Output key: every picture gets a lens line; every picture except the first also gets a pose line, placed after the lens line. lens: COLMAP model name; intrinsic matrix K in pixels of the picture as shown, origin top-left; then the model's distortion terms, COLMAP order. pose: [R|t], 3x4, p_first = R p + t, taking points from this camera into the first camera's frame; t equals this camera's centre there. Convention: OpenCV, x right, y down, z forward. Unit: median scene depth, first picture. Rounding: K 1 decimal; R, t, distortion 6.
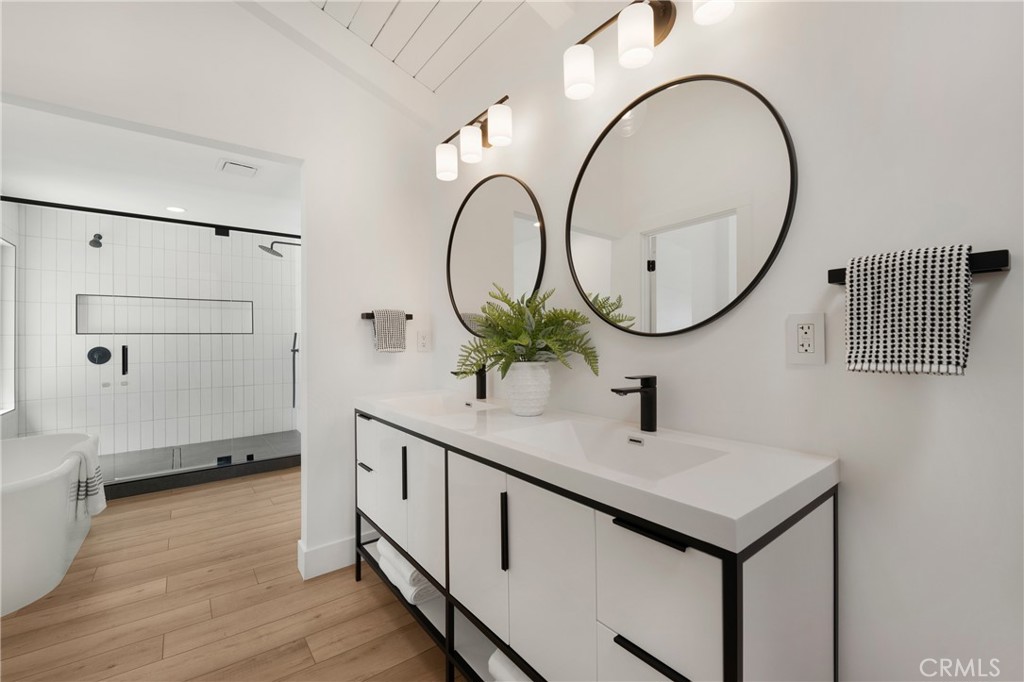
lens RADIAL K [[416.7, 0, 517.2], [0, 416.7, 333.9], [0, 0, 1]] dist [-0.002150, -0.000122]
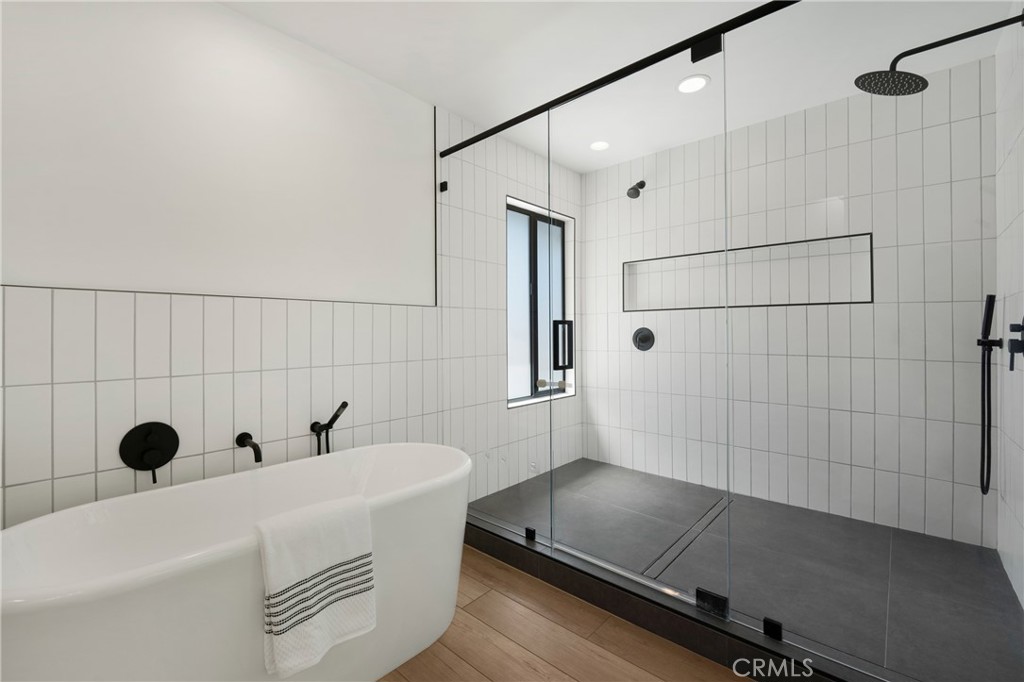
lens RADIAL K [[407.0, 0, 510.7], [0, 407.0, 326.3], [0, 0, 1]] dist [-0.000557, -0.000058]
pose [[0.123745, -0.003356, -0.992308, -0.297946], [0.004842, 0.999984, -0.002778, 0.030667], [0.992302, -0.004461, 0.123759, 0.680112]]
